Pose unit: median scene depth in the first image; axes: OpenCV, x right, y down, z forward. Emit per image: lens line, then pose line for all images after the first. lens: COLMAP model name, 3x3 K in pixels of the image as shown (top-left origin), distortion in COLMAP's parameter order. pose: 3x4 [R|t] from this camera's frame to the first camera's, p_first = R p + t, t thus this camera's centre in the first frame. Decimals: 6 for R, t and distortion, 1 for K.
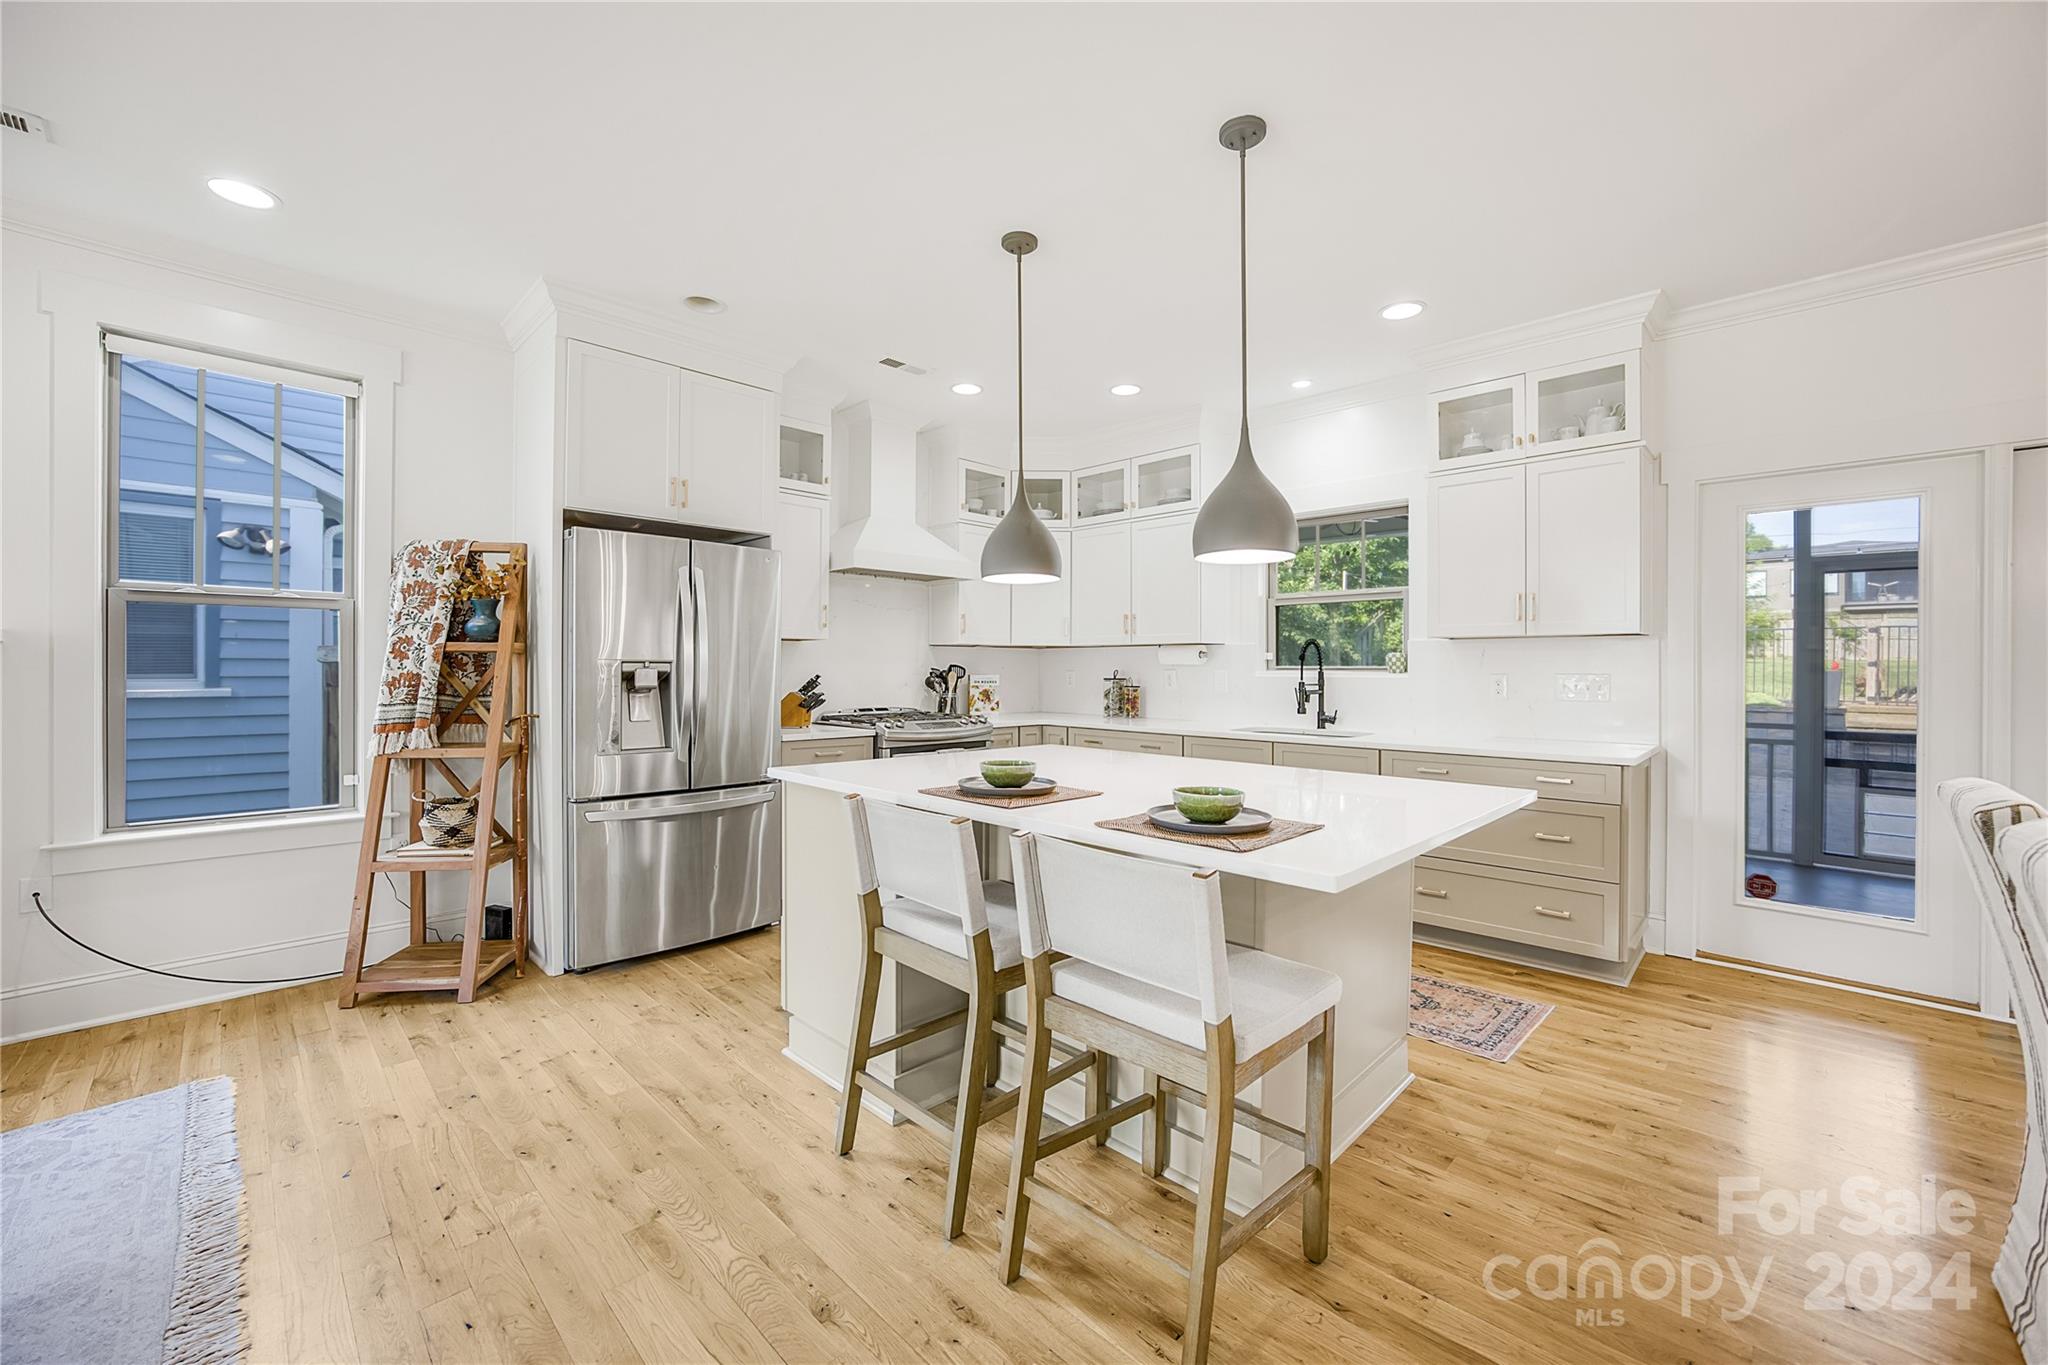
lens RADIAL K [[814.0, 0, 1023.5], [0, 814.0, 667.3], [0, 0, 1]] dist [-0.045568, 0.014013]
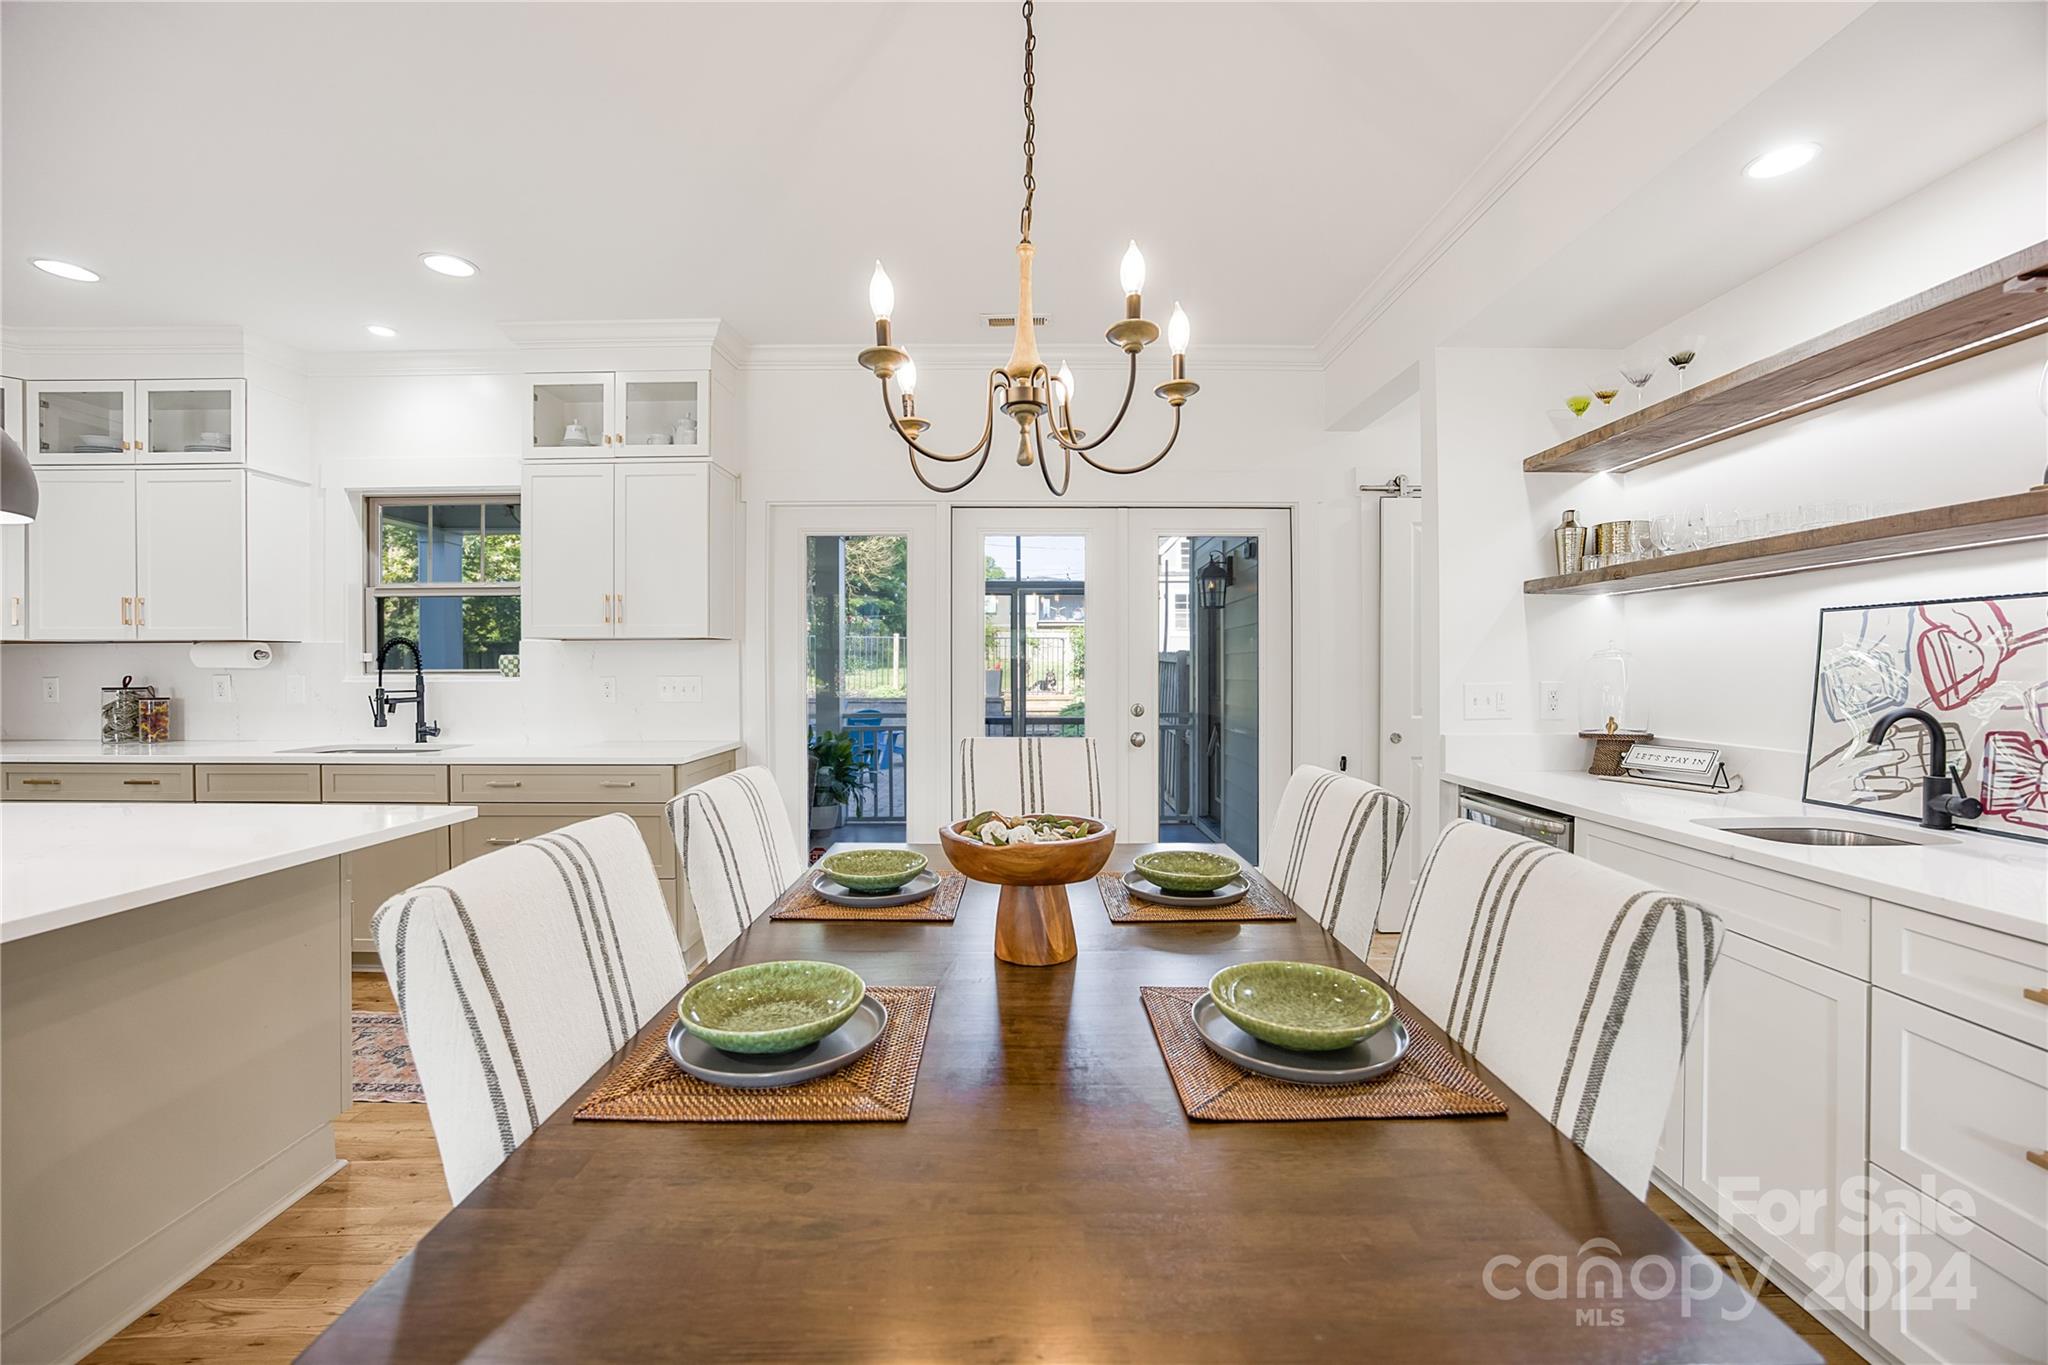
lens RADIAL K [[803.1, 0, 1031.2], [0, 803.1, 671.0], [0, 0, 1]] dist [-0.043328, 0.013751]
pose [[0.708284, -0.007814, 0.705885, 0.297952], [0.005288, 0.999969, 0.005763, -0.001322], [-0.705908, -0.000349, 0.708303, -0.056340]]
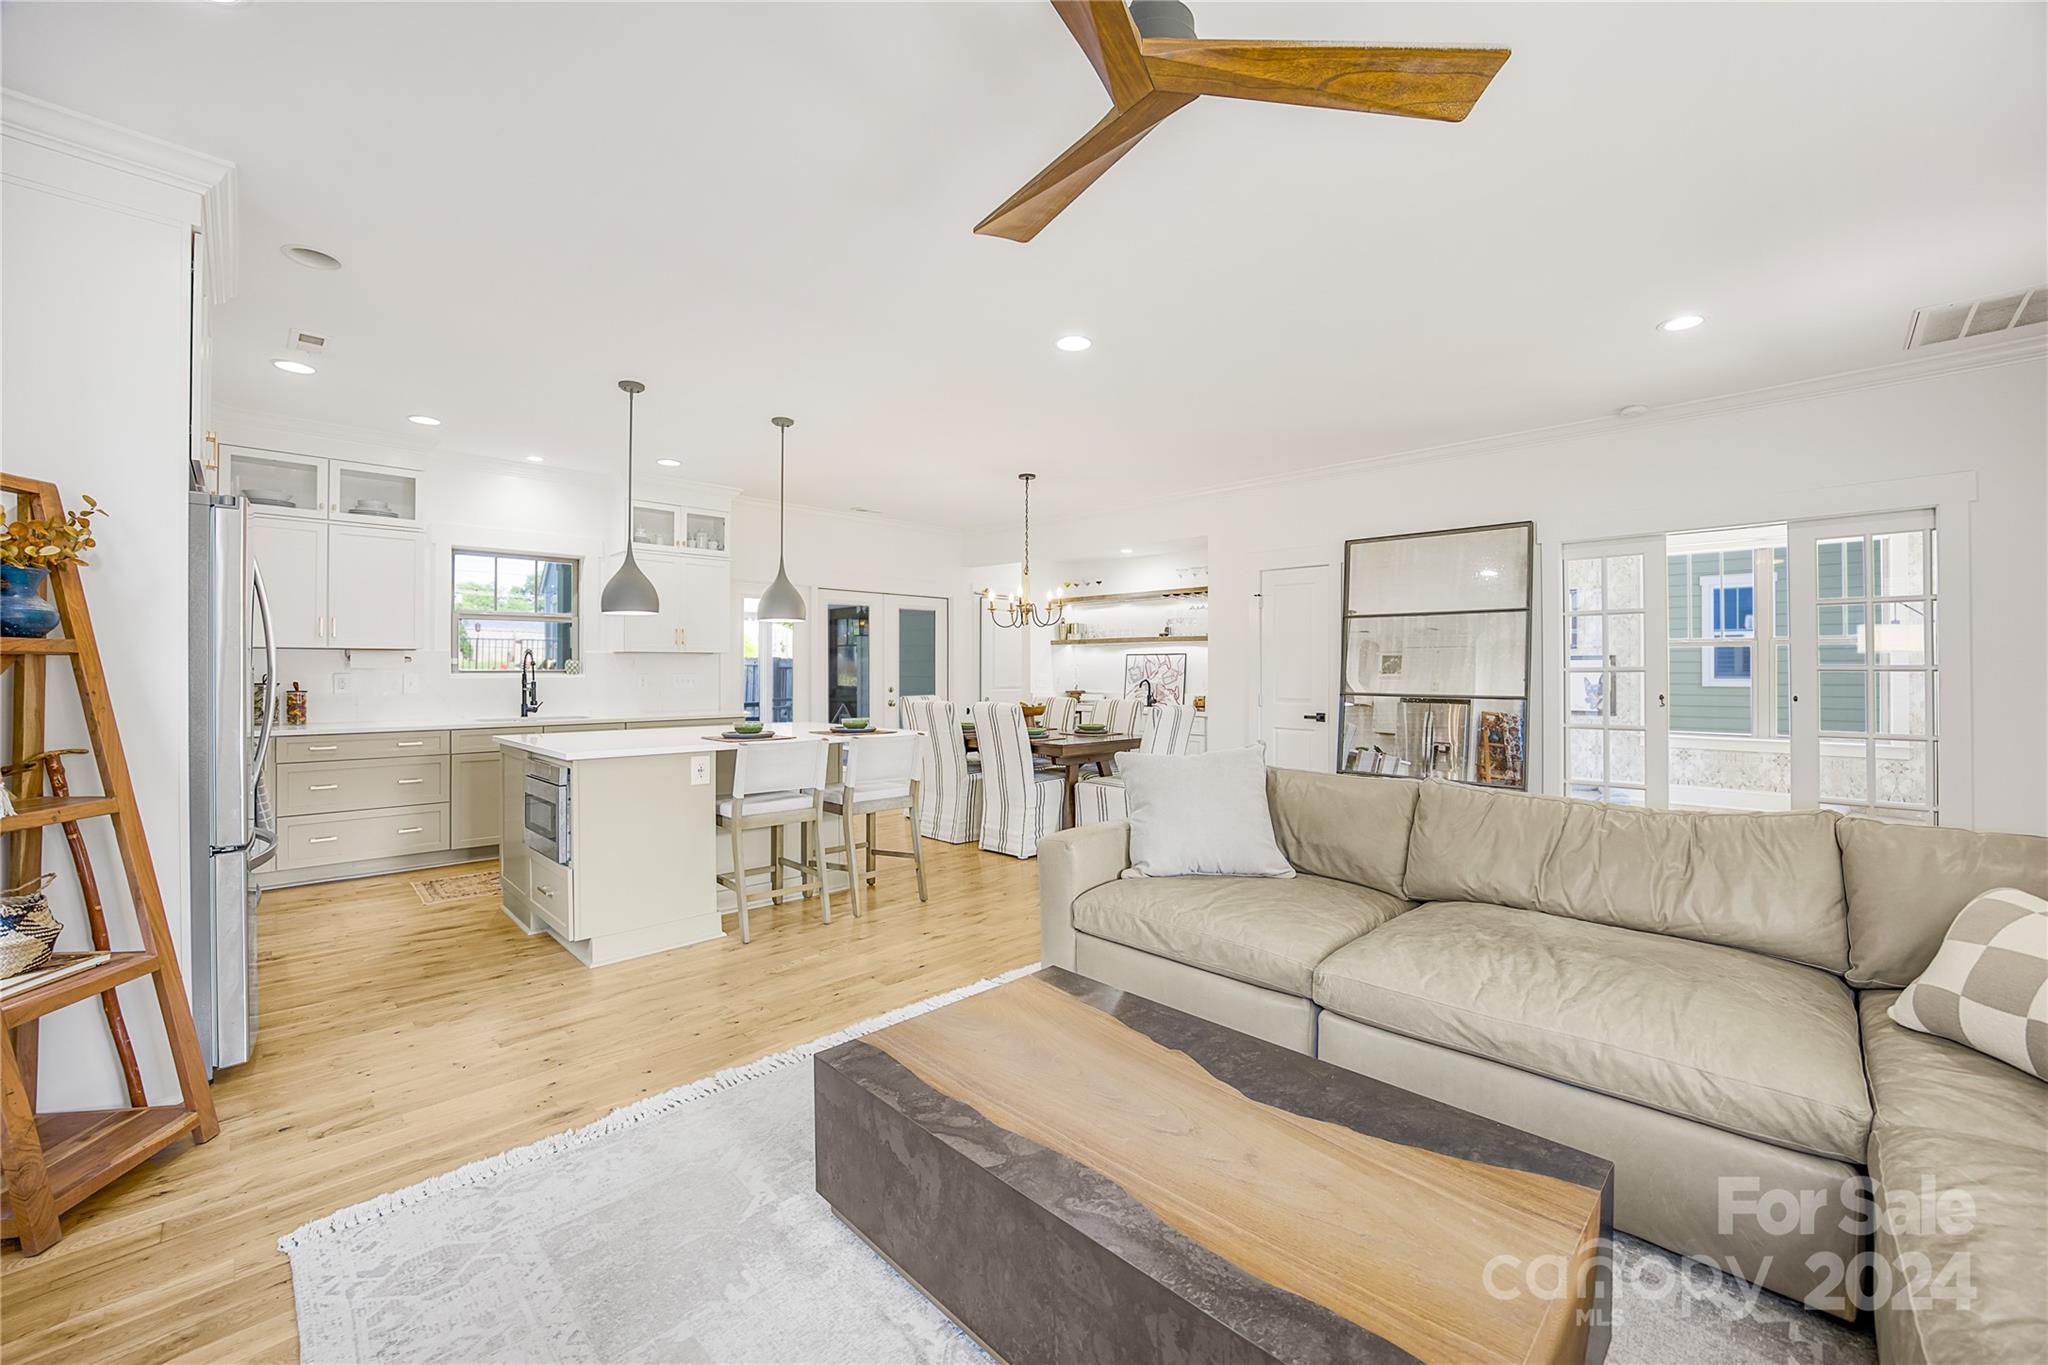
lens RADIAL K [[814.0, 0, 1023.5], [0, 814.0, 667.3], [0, 0, 1]] dist [-0.045568, 0.014013]
pose [[0.009358, -0.001828, 0.999955, -1.182781], [0.000071, 0.999998, 0.001828, -0.009230], [-0.999956, 0.000054, 0.009358, 0.208857]]
